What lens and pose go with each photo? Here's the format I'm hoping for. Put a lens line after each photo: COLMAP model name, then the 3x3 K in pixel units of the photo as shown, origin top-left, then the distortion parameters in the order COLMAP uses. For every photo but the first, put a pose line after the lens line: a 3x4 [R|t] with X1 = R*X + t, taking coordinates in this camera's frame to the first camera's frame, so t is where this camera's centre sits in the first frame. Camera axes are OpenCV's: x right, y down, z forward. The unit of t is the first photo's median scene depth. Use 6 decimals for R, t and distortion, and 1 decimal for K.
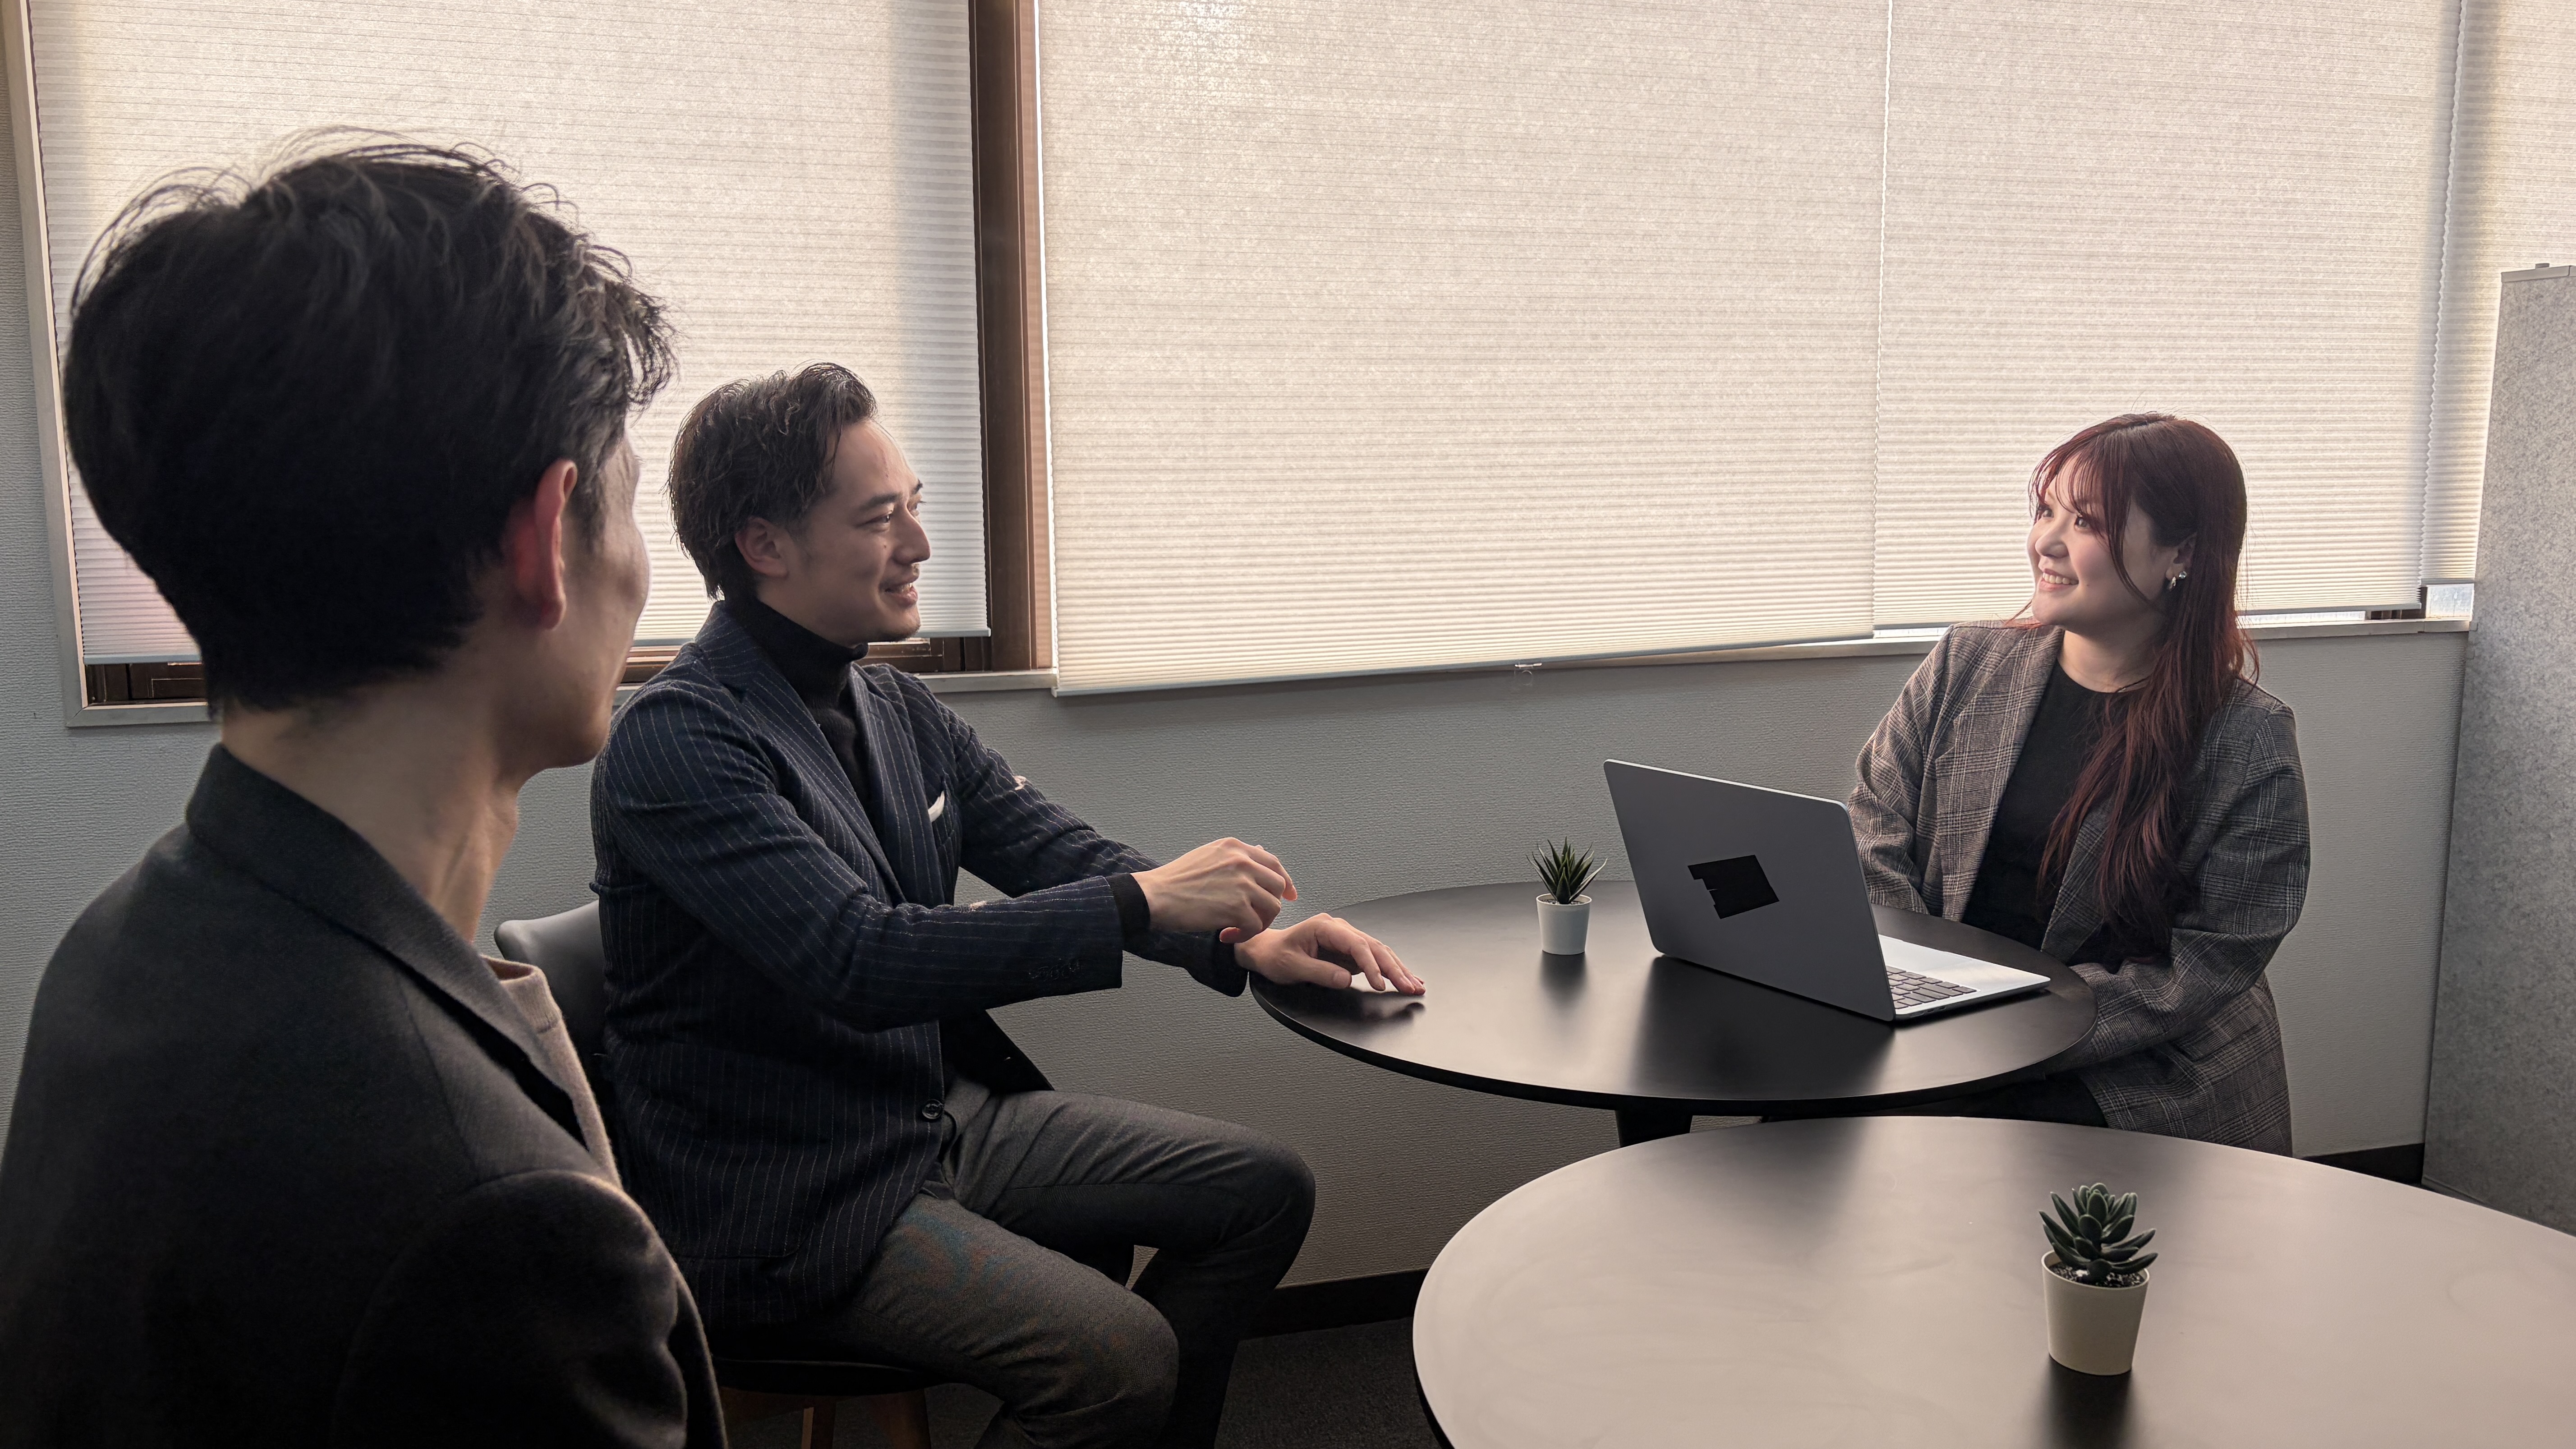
lens RADIAL K [[1950.6, 0, 1300.0], [0, 1950.6, 736.7], [0, 0, 1]] dist [0.034592, -0.054839]
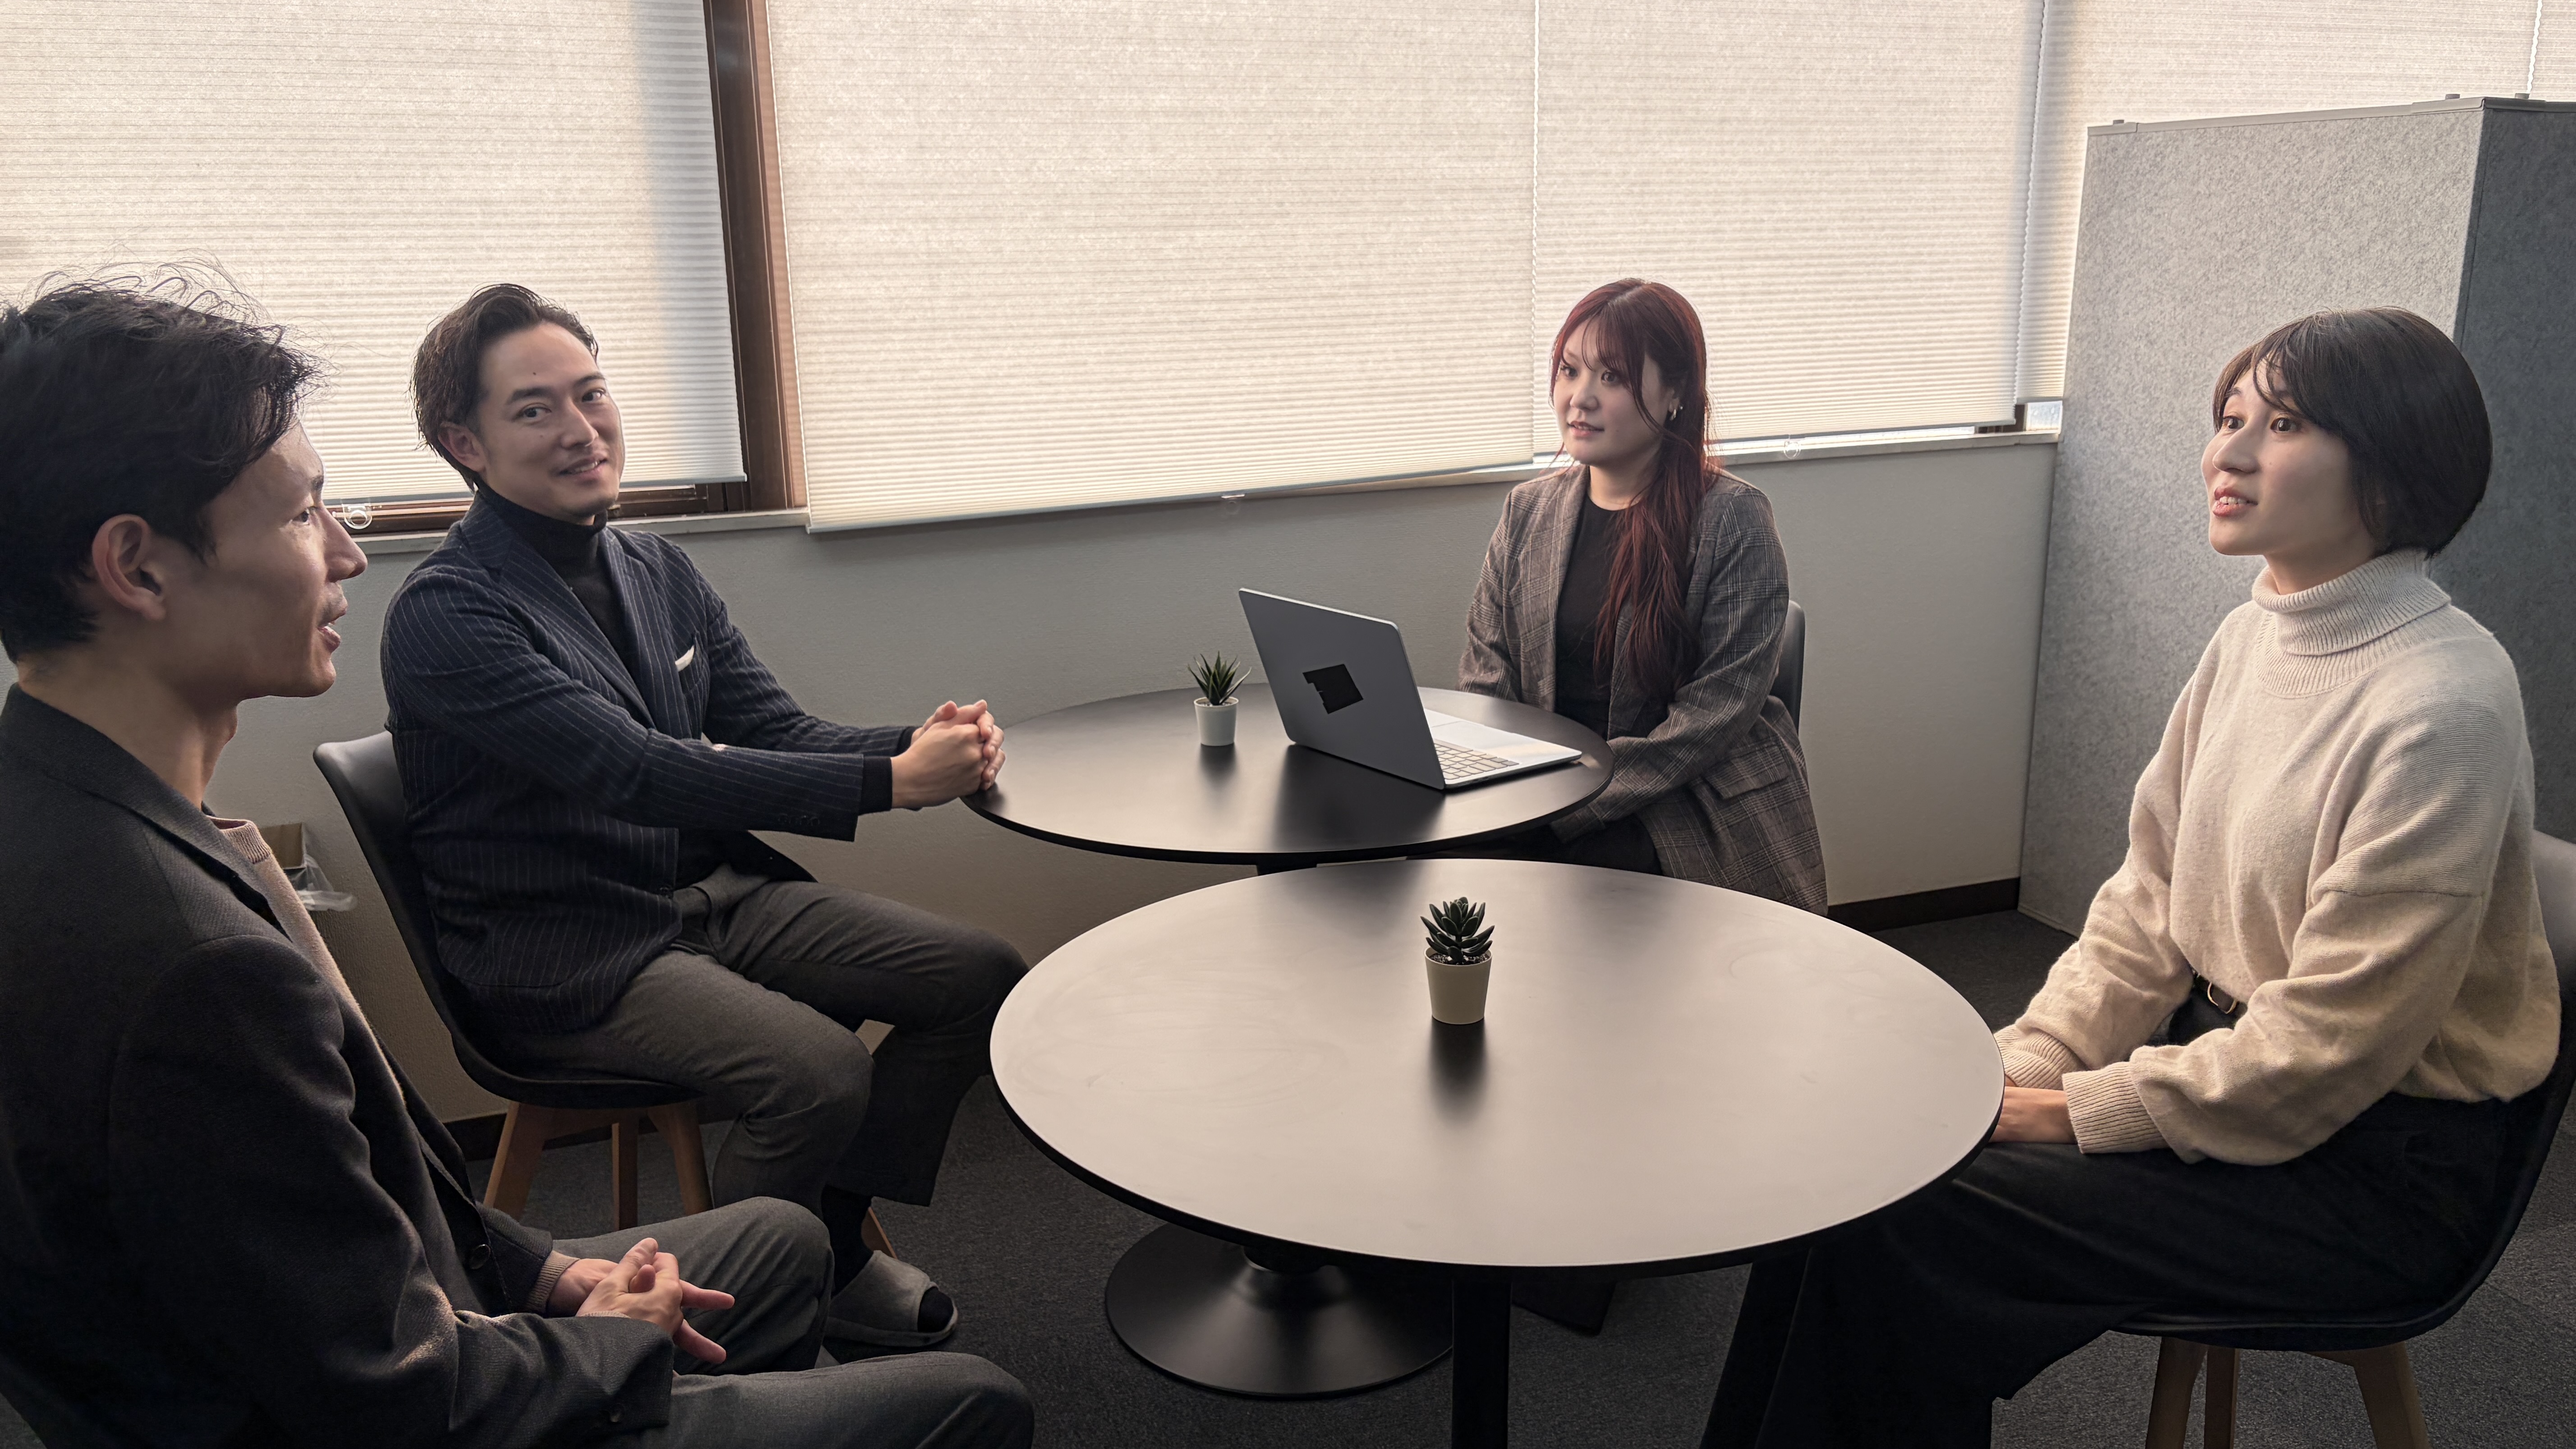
lens RADIAL K [[1950.6, 0, 1314.4], [0, 1950.6, 724.9], [0, 0, 1]] dist [0.034592, -0.054839]
pose [[0.997233, -0.027751, 0.068963, 0.086287], [0.020353, 0.994184, 0.105751, -0.023141], [-0.071496, -0.104055, 0.991998, -0.172040]]
